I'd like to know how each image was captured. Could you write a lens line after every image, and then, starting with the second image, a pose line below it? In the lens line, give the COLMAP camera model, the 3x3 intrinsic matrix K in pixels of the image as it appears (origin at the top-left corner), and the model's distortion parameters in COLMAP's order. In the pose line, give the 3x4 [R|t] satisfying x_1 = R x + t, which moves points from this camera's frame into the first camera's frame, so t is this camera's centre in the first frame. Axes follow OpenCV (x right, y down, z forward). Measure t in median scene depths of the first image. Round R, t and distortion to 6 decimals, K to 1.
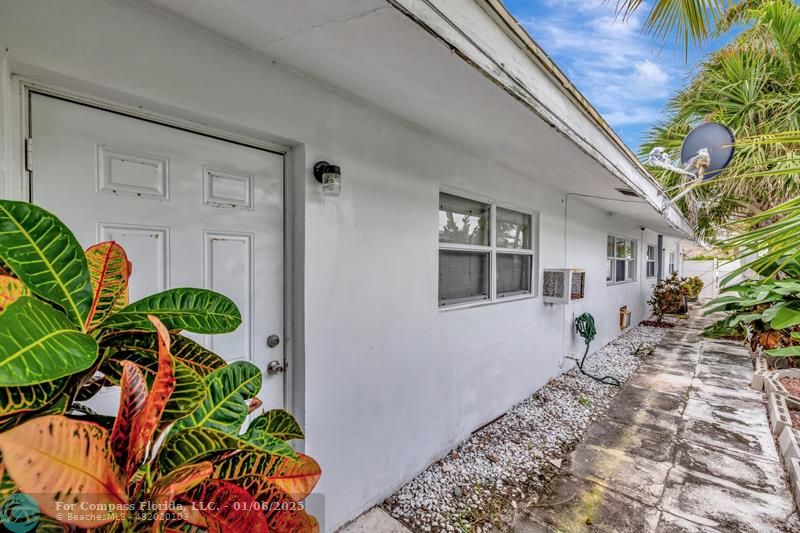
lens RADIAL K [[356.3, 0, 402.0], [0, 356.3, 263.5], [0, 0, 1]] dist [-0.006700, 0.001540]
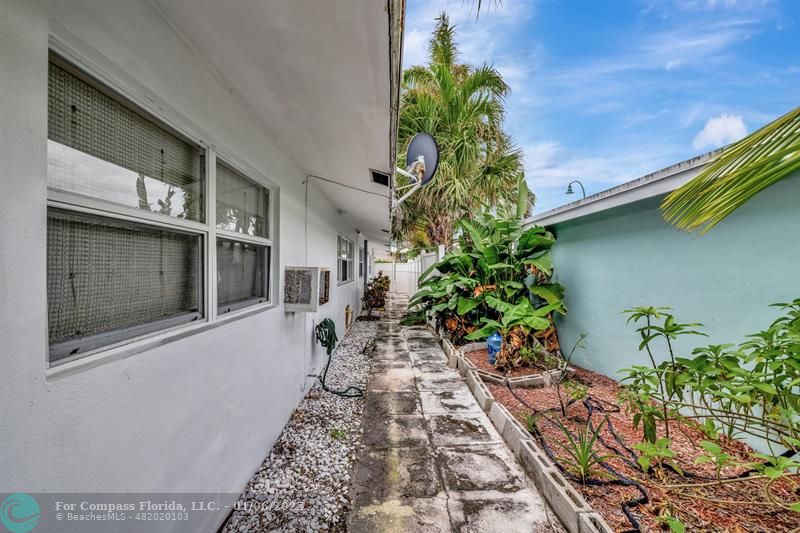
lens RADIAL K [[356.3, 0, 400.7], [0, 356.3, 264.7], [0, 0, 1]] dist [-0.006700, 0.001540]
pose [[0.730774, -0.002355, 0.682615, 0.073076], [0.006210, 0.999976, -0.003198, 0.015937], [-0.682591, 0.006576, 0.730771, 0.308147]]
